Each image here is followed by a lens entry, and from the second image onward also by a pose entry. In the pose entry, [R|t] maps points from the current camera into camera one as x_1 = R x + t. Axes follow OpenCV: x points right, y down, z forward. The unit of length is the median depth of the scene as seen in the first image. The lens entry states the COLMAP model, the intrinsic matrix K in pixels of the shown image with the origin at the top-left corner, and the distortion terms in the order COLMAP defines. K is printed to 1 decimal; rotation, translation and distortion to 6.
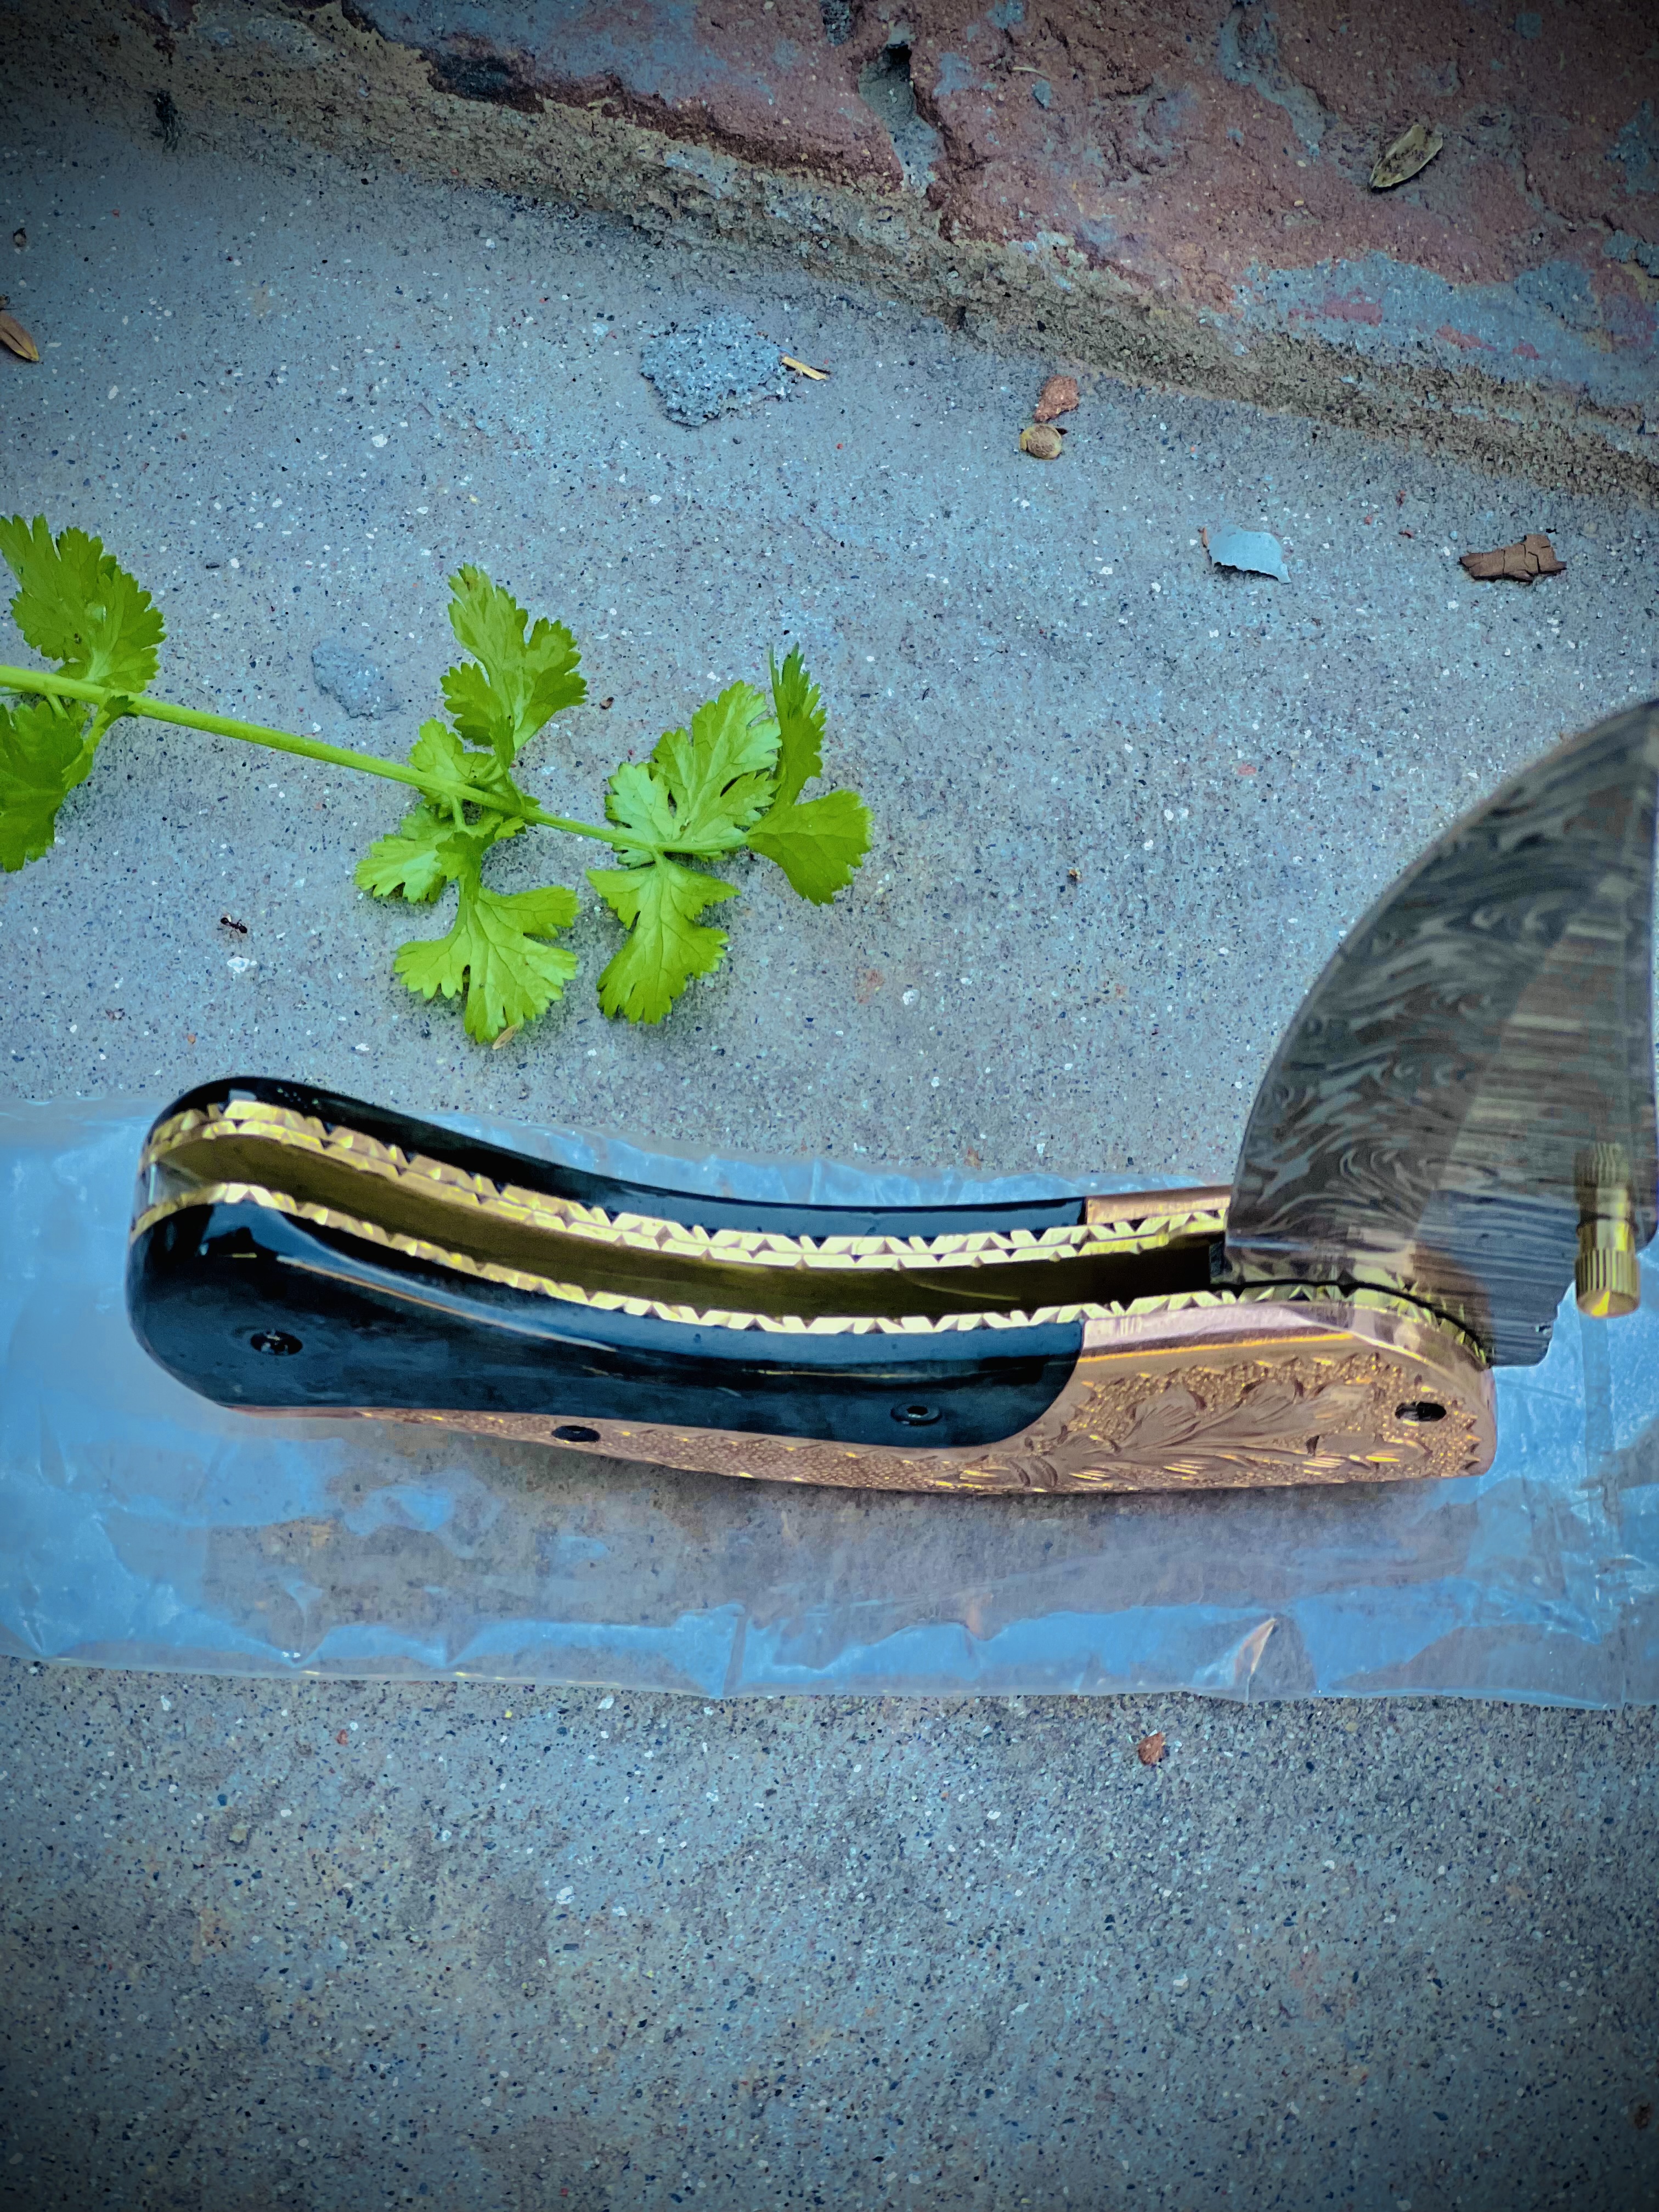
lens RADIAL K [[5024.2, 0, 836.0], [0, 5024.2, 1106.4], [0, 0, 1]] dist [-0.260008, 5.022028]
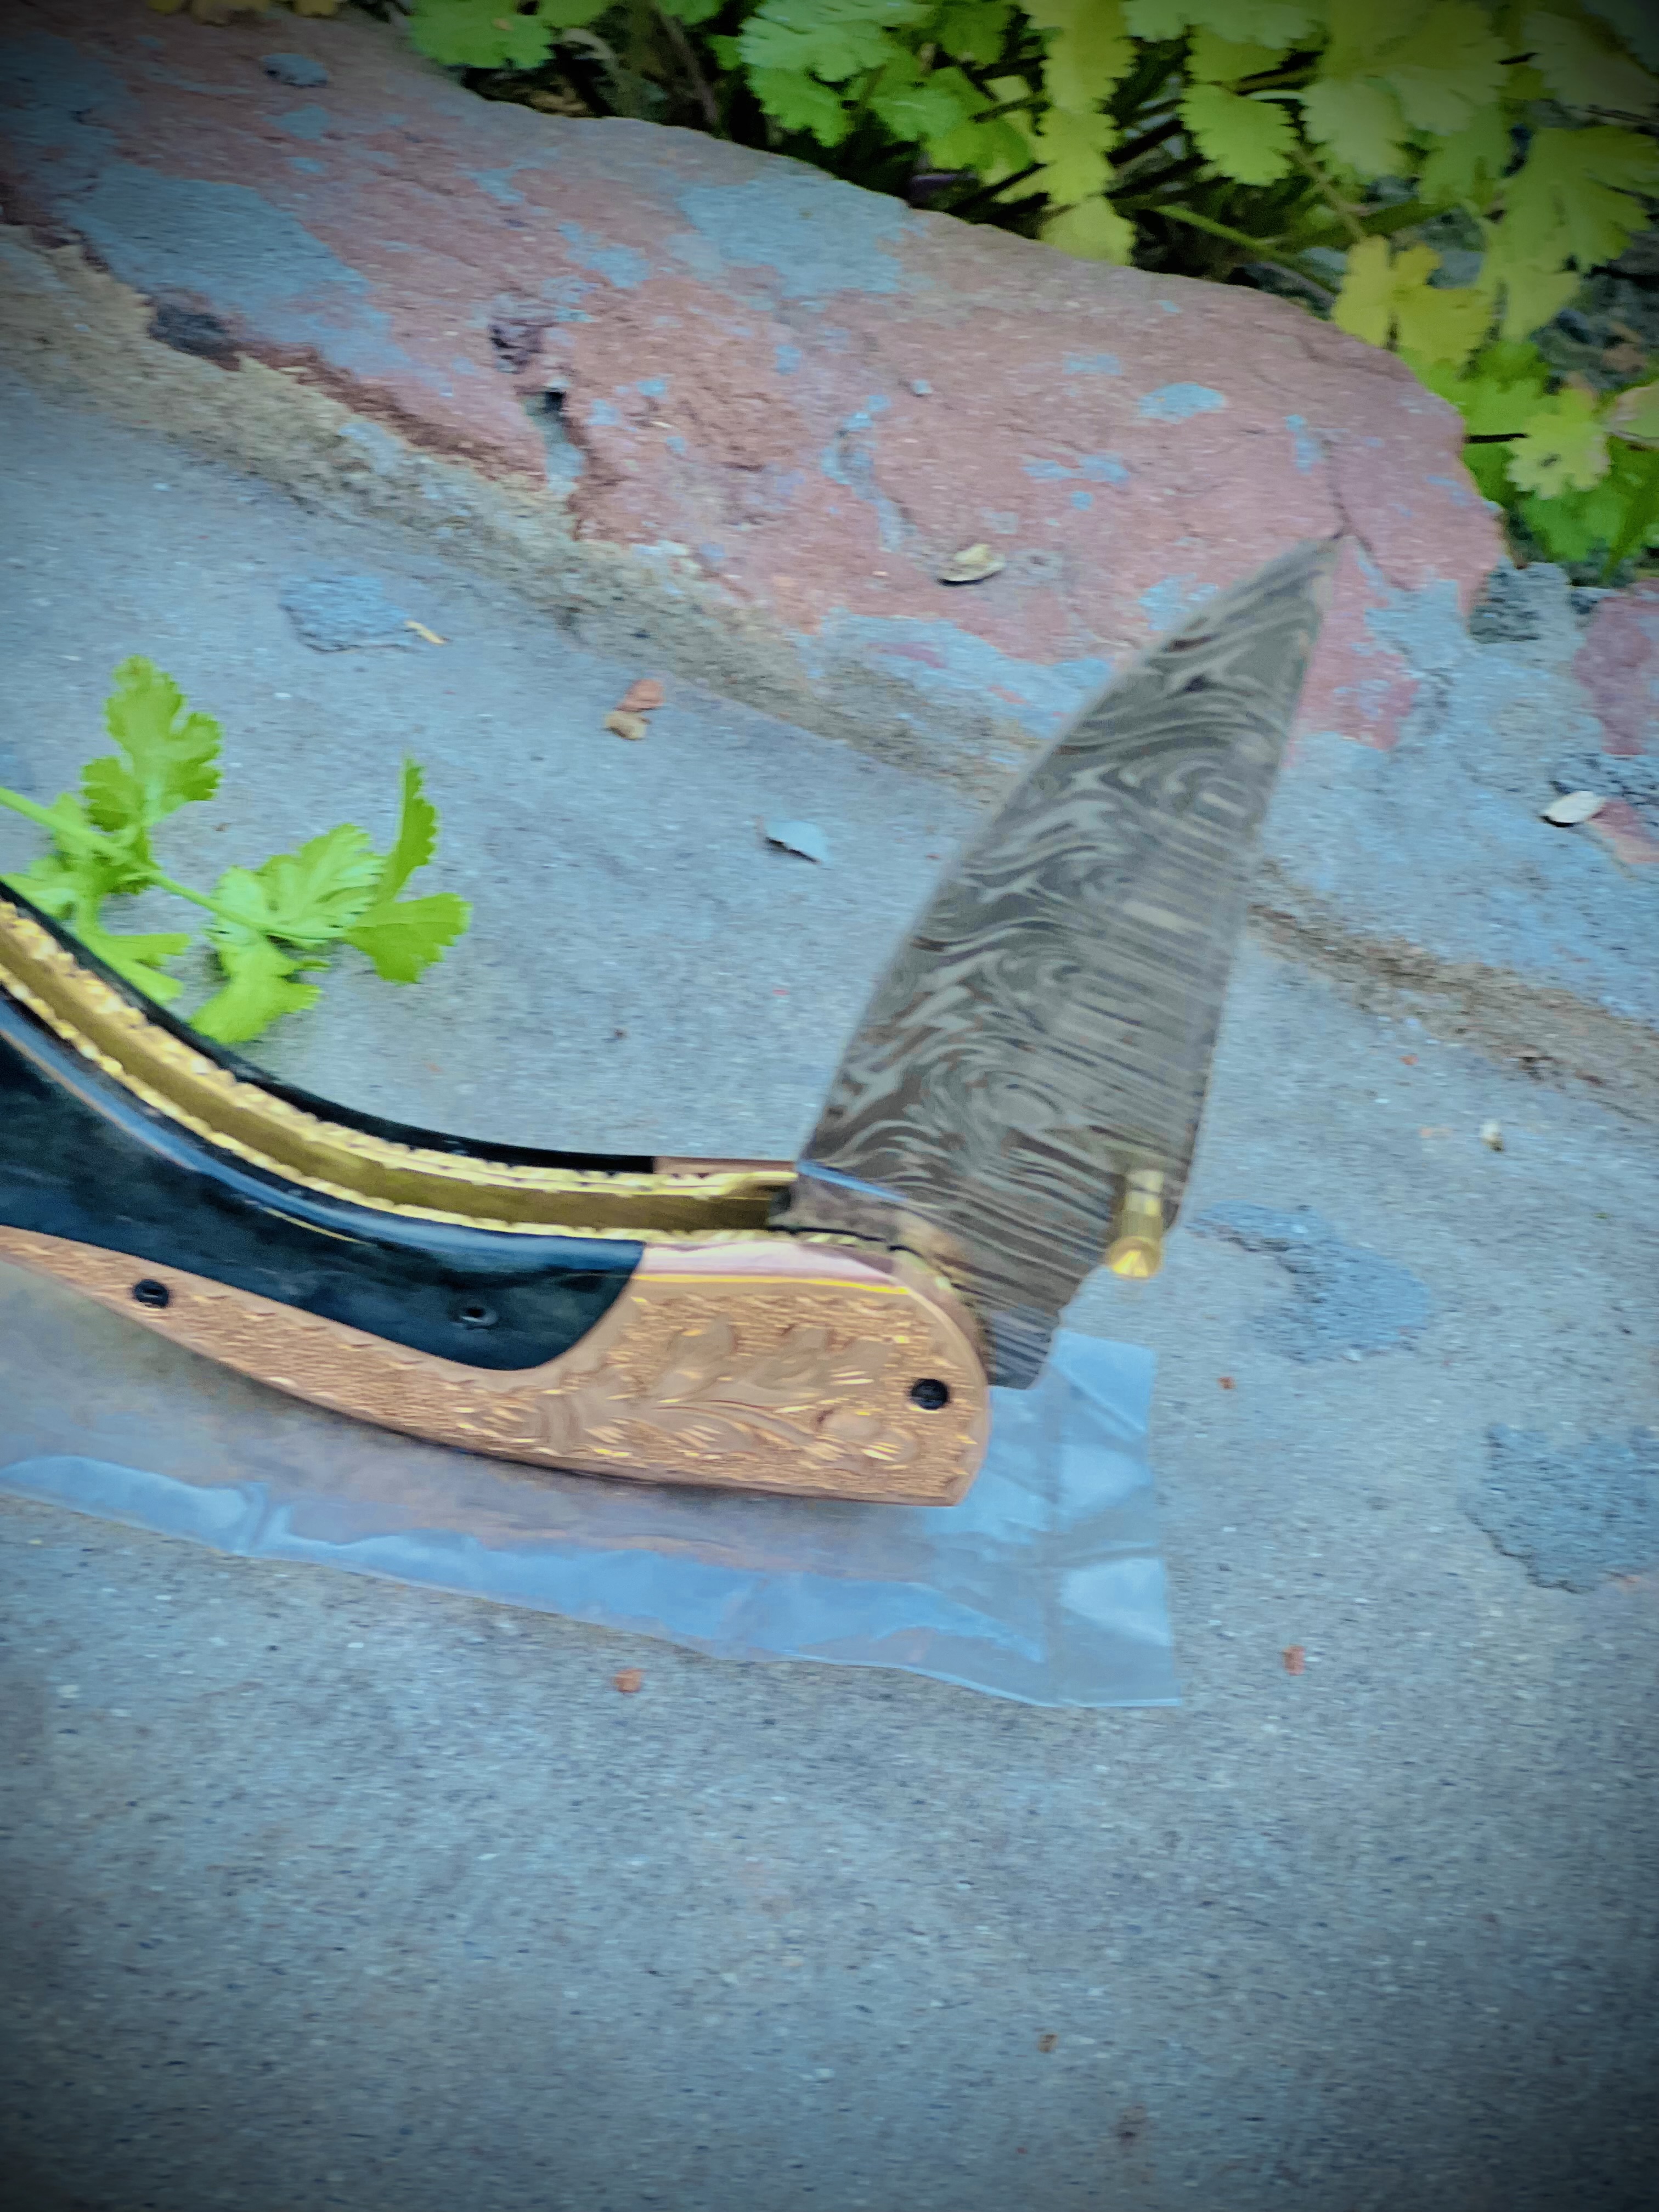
lens RADIAL K [[5036.4, 0, 720.3], [0, 5036.4, 1109.1], [0, 0, 1]] dist [-0.213663, 5.066396]
pose [[0.967868, 0.204700, 0.146045, -0.089816], [-0.149963, 0.936085, -0.318208, 0.318396], [-0.201847, 0.286082, 0.936704, -0.039807]]
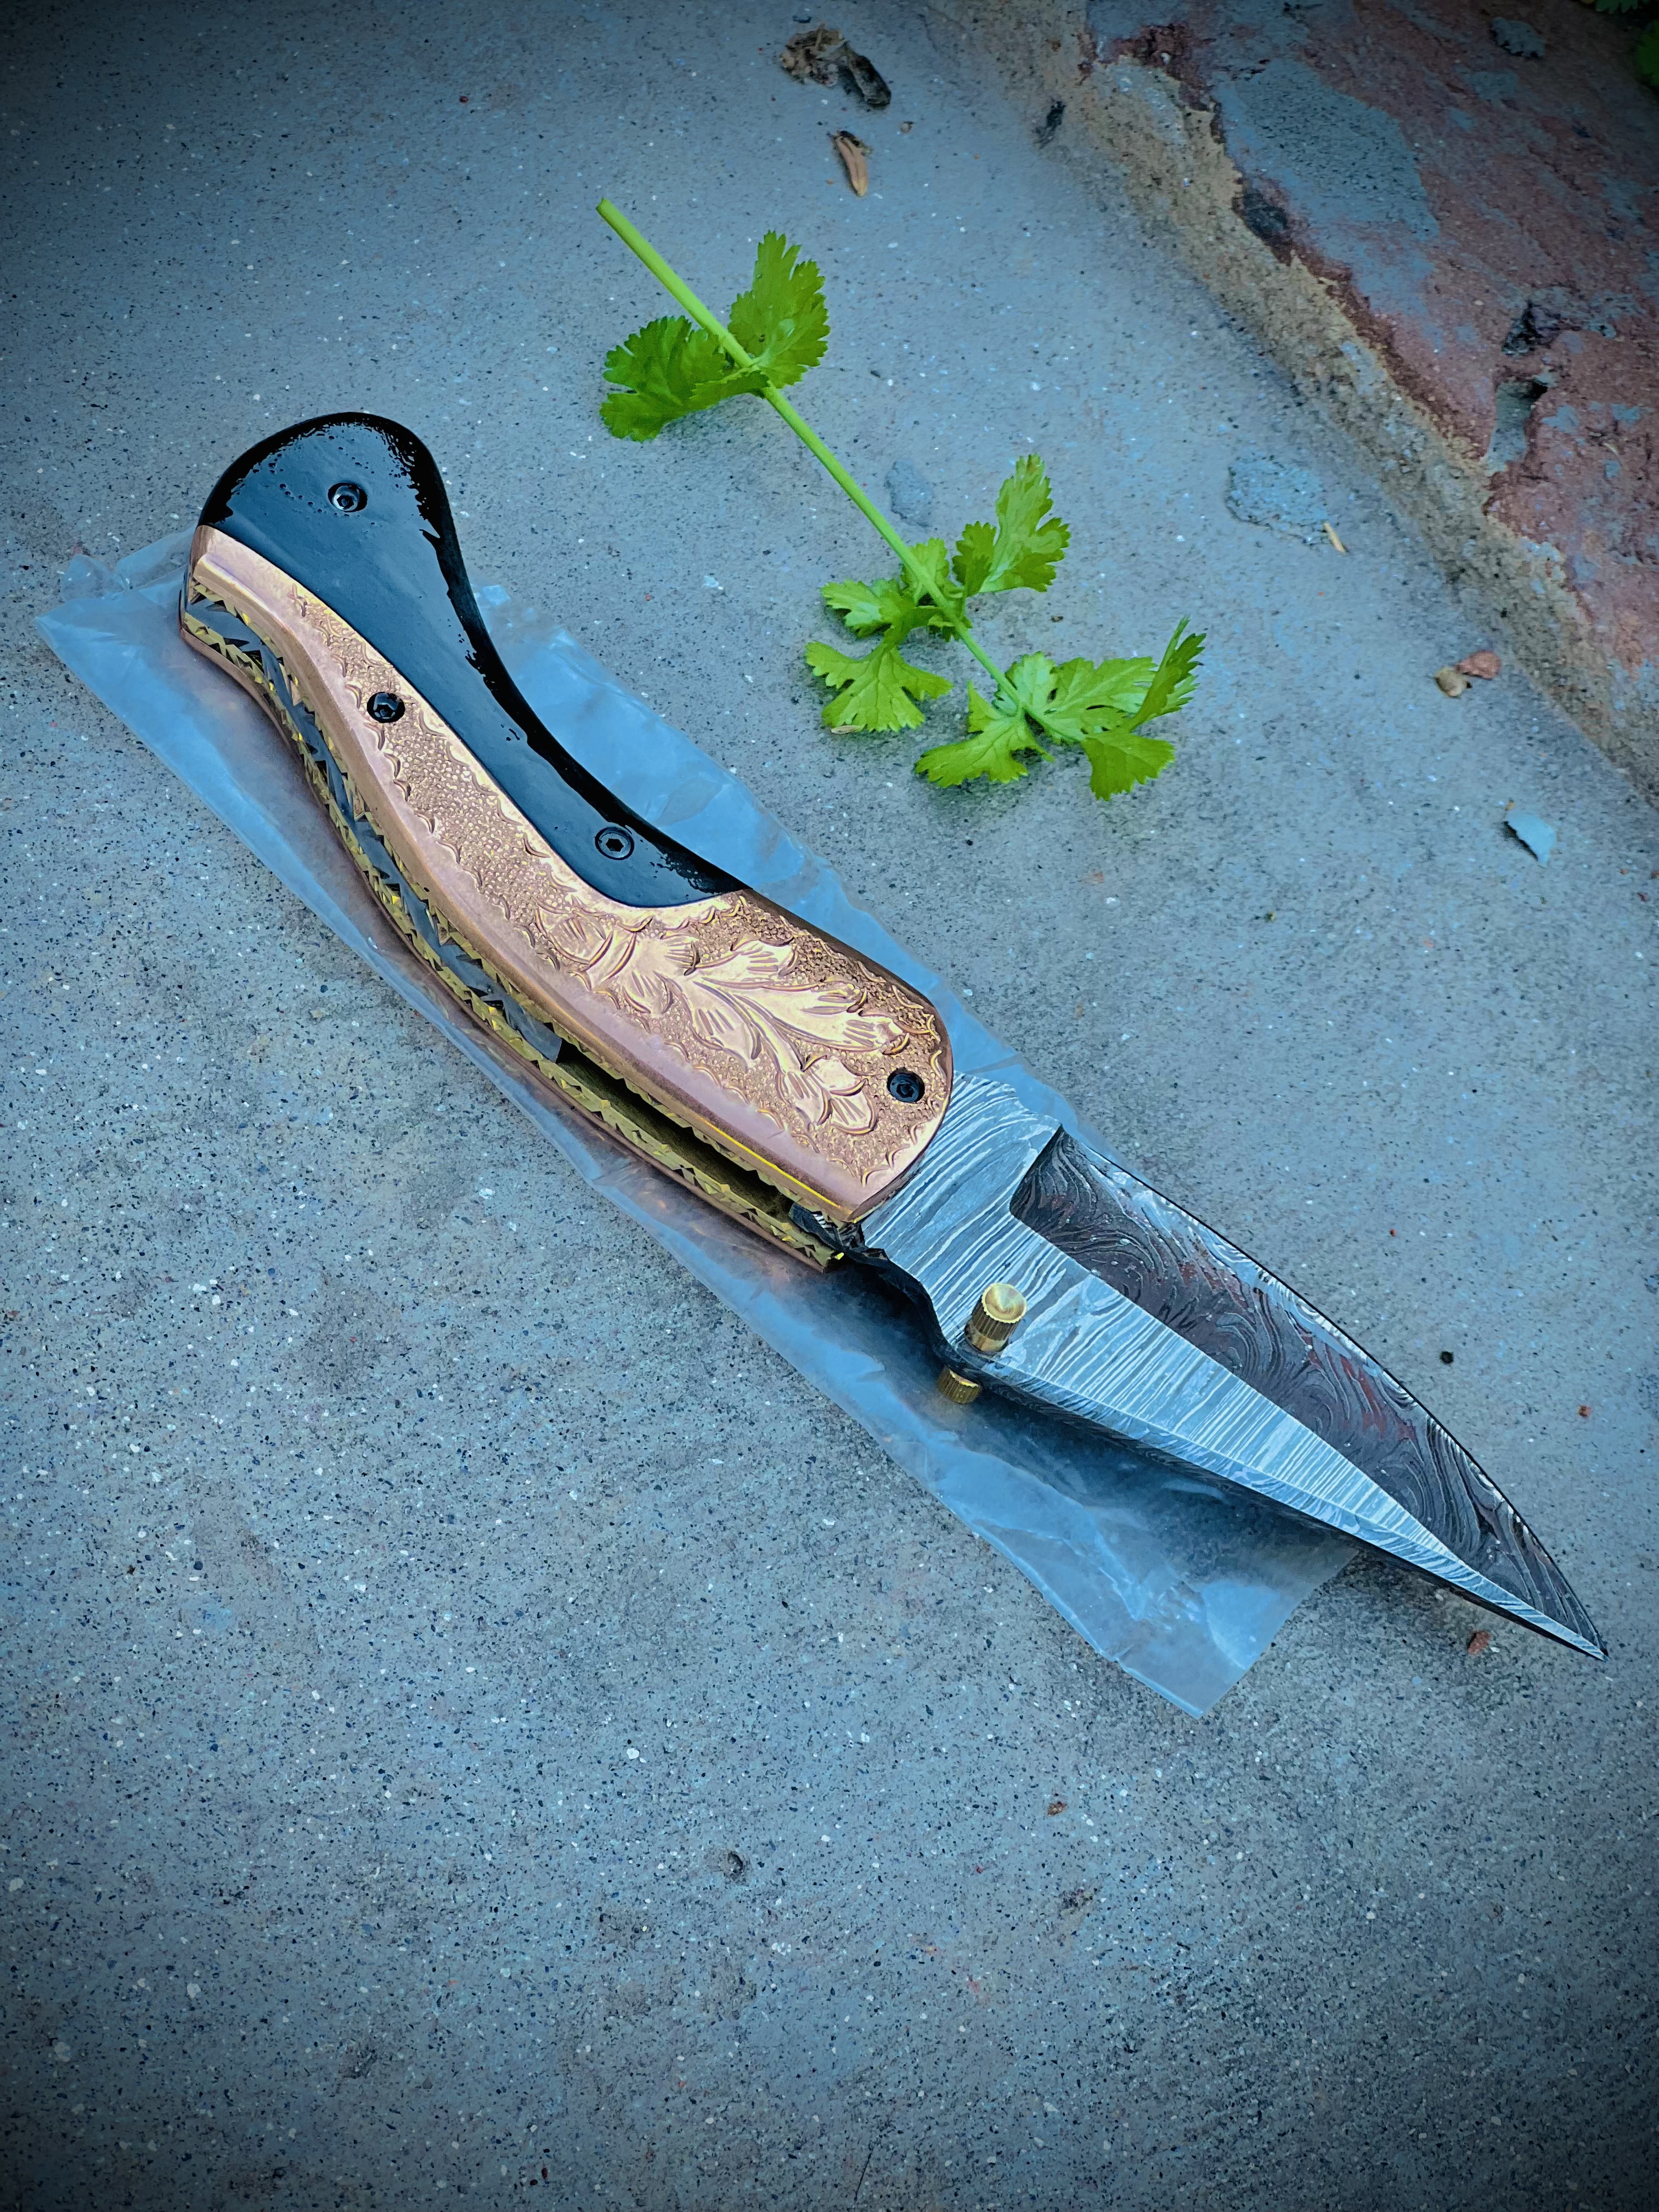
lens RADIAL K [[5075.4, 0, 837.2], [0, 5075.4, 1069.3], [0, 0, 1]] dist [-0.454835, 10.061924]
pose [[0.794290, 0.593108, -0.131632, 0.151350], [-0.607473, 0.778546, -0.157618, 0.252558], [0.008997, 0.205157, 0.978688, -0.249187]]
